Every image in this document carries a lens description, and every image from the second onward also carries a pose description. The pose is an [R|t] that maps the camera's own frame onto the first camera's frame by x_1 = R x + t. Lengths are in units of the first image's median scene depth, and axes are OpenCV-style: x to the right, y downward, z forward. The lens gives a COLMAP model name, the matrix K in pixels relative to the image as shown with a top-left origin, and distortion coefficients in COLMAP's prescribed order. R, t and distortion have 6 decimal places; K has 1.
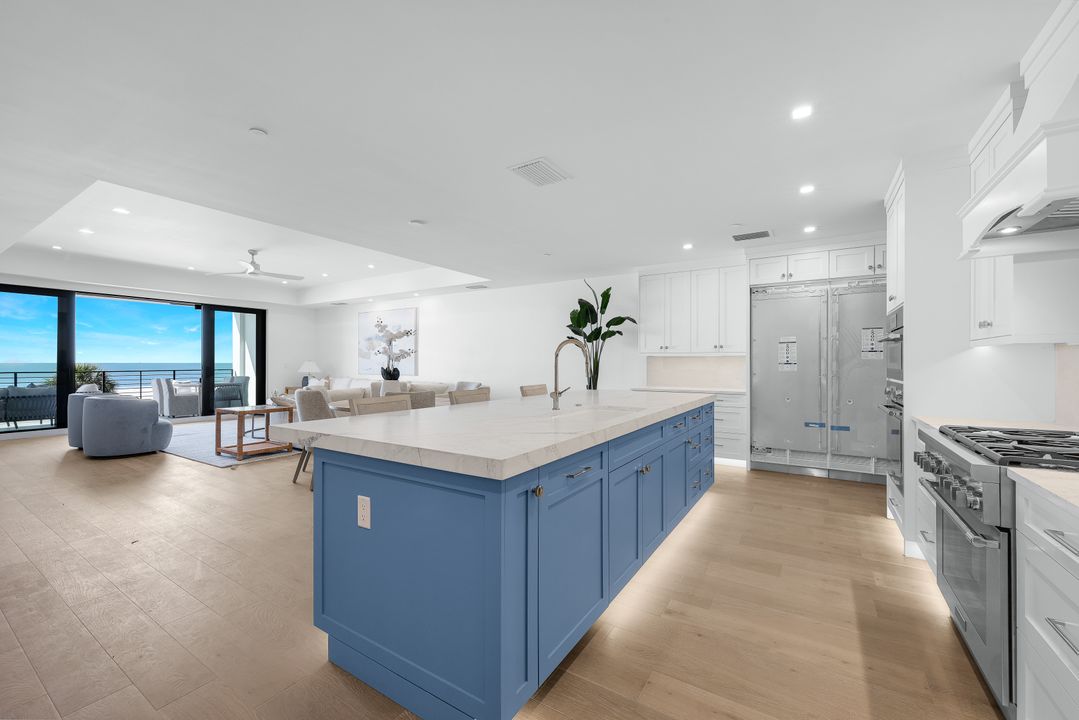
lens RADIAL K [[440.0, 0, 540.3], [0, 440.0, 360.8], [0, 0, 1]] dist [0.000146, 0.000387]
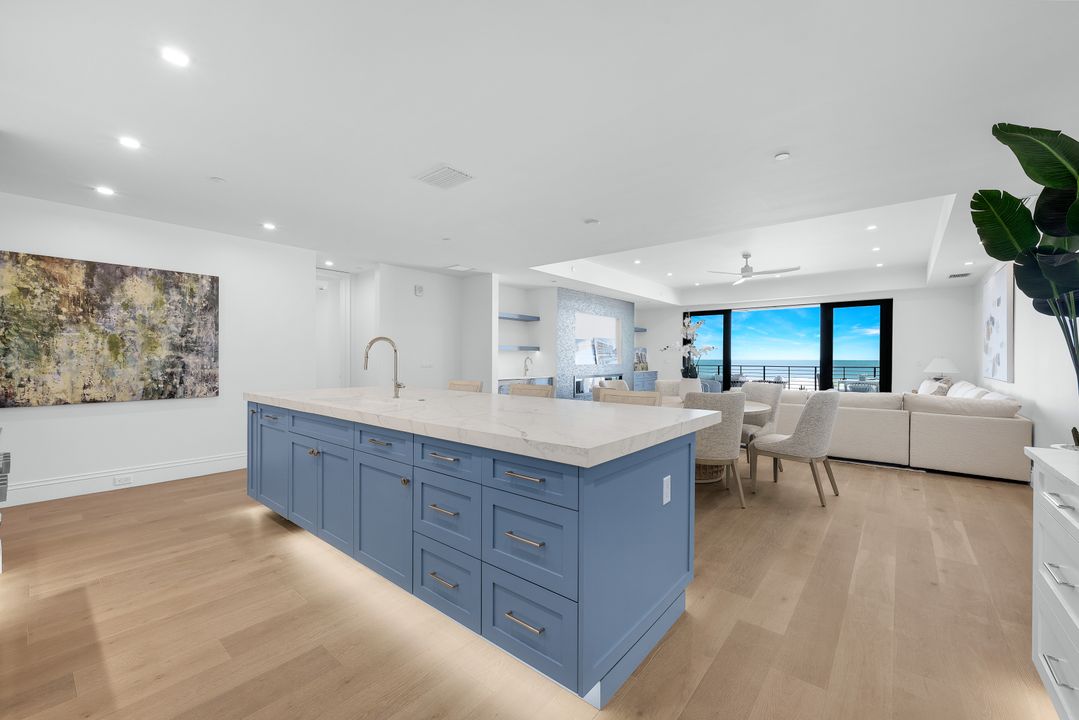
lens RADIAL K [[428.7, 0, 535.8], [0, 428.7, 360.2], [0, 0, 1]] dist [-0.005925, -0.000847]
pose [[-0.130928, 0.003283, -0.991386, 0.467036], [0.000381, 0.999995, 0.003262, 0.003266], [0.991392, 0.000050, -0.130928, 0.637509]]
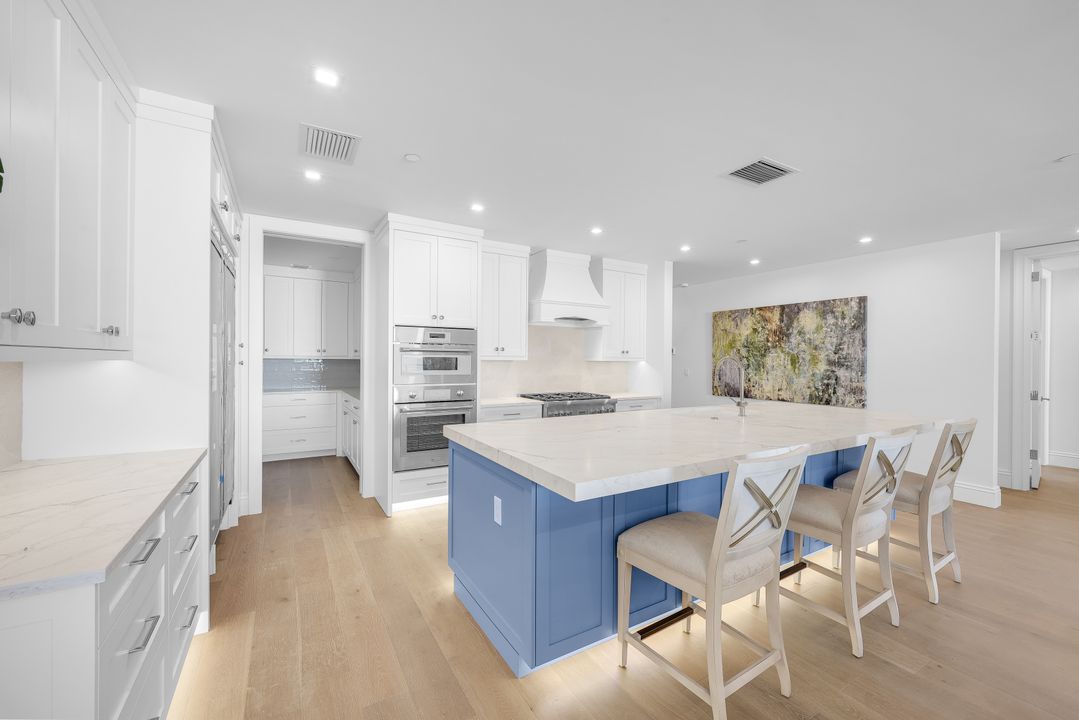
lens RADIAL K [[440.0, 0, 545.2], [0, 440.0, 360.4], [0, 0, 1]] dist [0.000146, 0.000387]
pose [[-0.892827, -0.011061, 0.450264, 0.001370], [-0.014190, 0.999893, -0.003575, -0.008494], [-0.450176, -0.009581, -0.892888, 0.958968]]
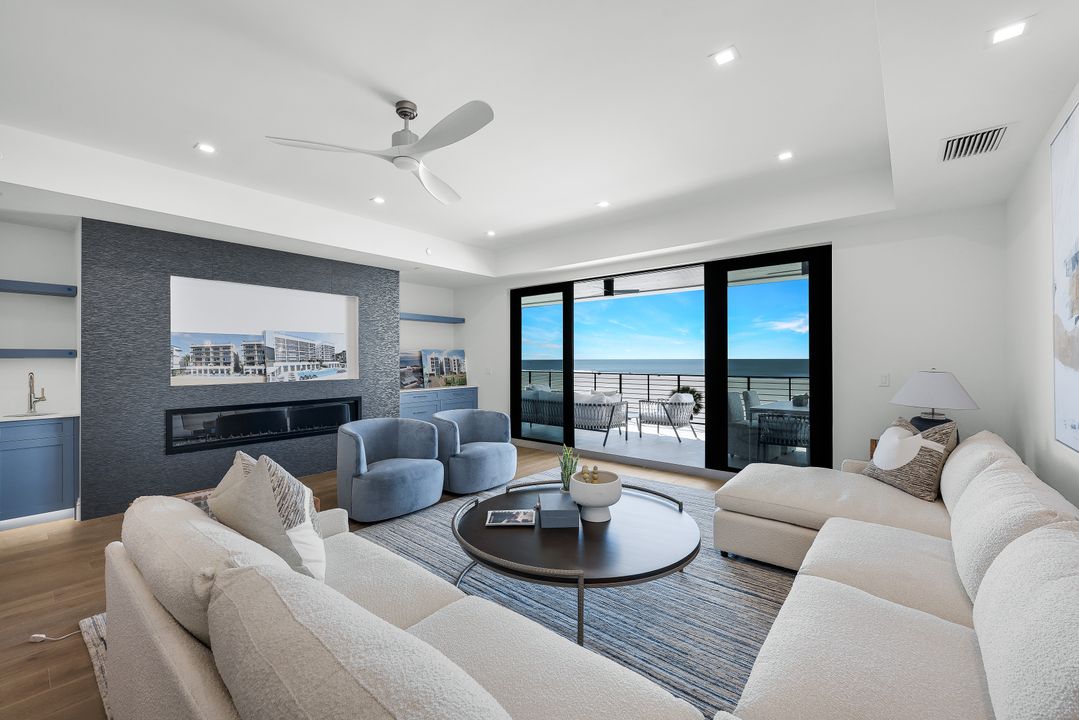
lens RADIAL K [[440.0, 0, 537.6], [0, 440.0, 359.6], [0, 0, 1]] dist [0.000146, 0.000387]
pose [[-0.126178, 0.001259, -0.992007, -0.268903], [0.006235, 0.999980, 0.000476, -0.014637], [0.991988, -0.006125, -0.126184, 1.196115]]
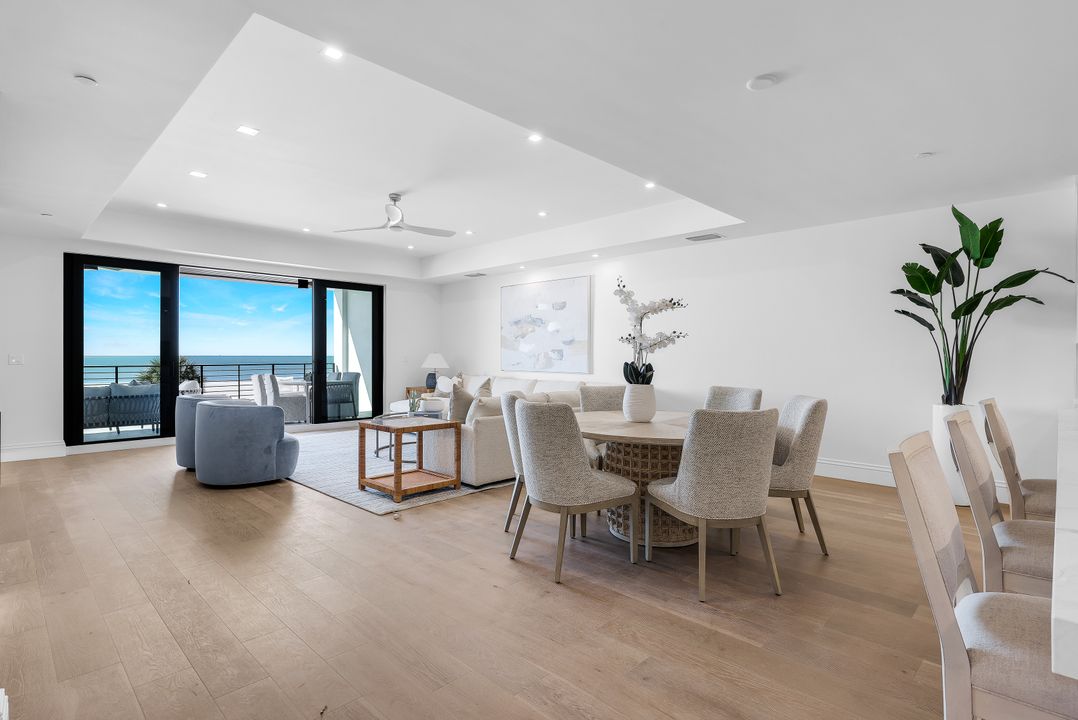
lens RADIAL K [[538.5, 0, 533.8], [0, 538.5, 356.1], [0, 0, 1]] dist [0.005053, -0.001849]
pose [[0.977878, 0.001261, -0.209171, -0.262789], [-0.000189, 0.999987, 0.005146, 0.001879], [0.209175, -0.004993, 0.977865, 0.210858]]
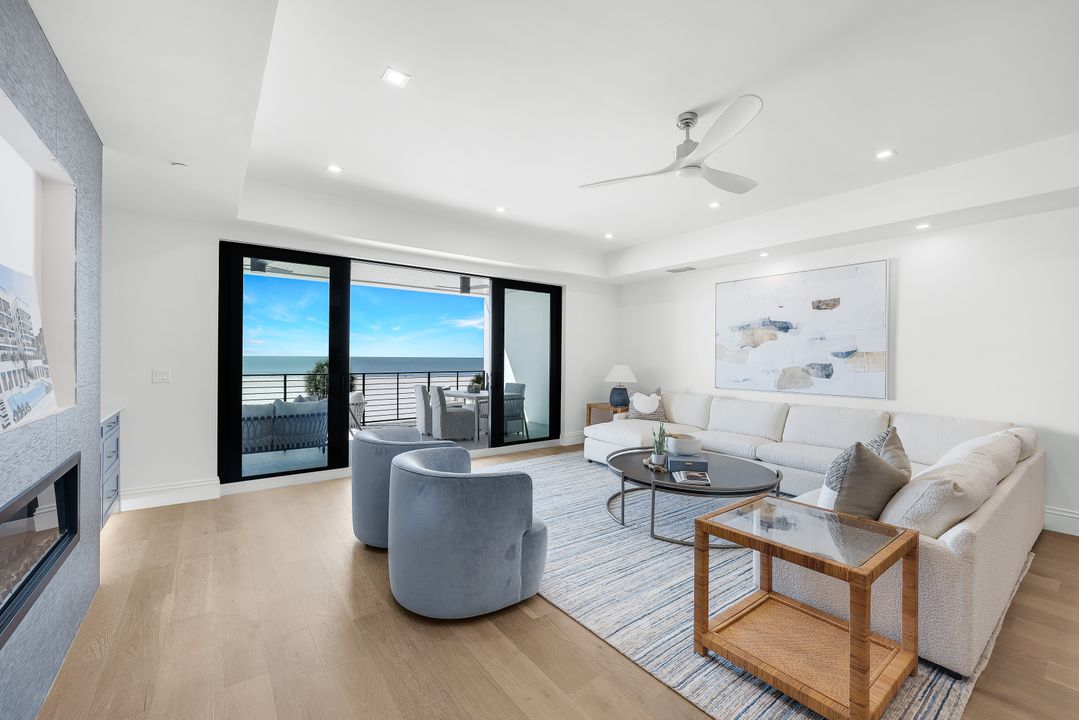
lens RADIAL K [[440.0, 0, 538.5], [0, 440.0, 357.9], [0, 0, 1]] dist [0.000146, 0.000387]
pose [[0.936422, 0.007040, -0.350805, -0.650882], [-0.005753, 0.999972, 0.004709, -0.017154], [0.350829, -0.002391, 0.936437, 0.561116]]
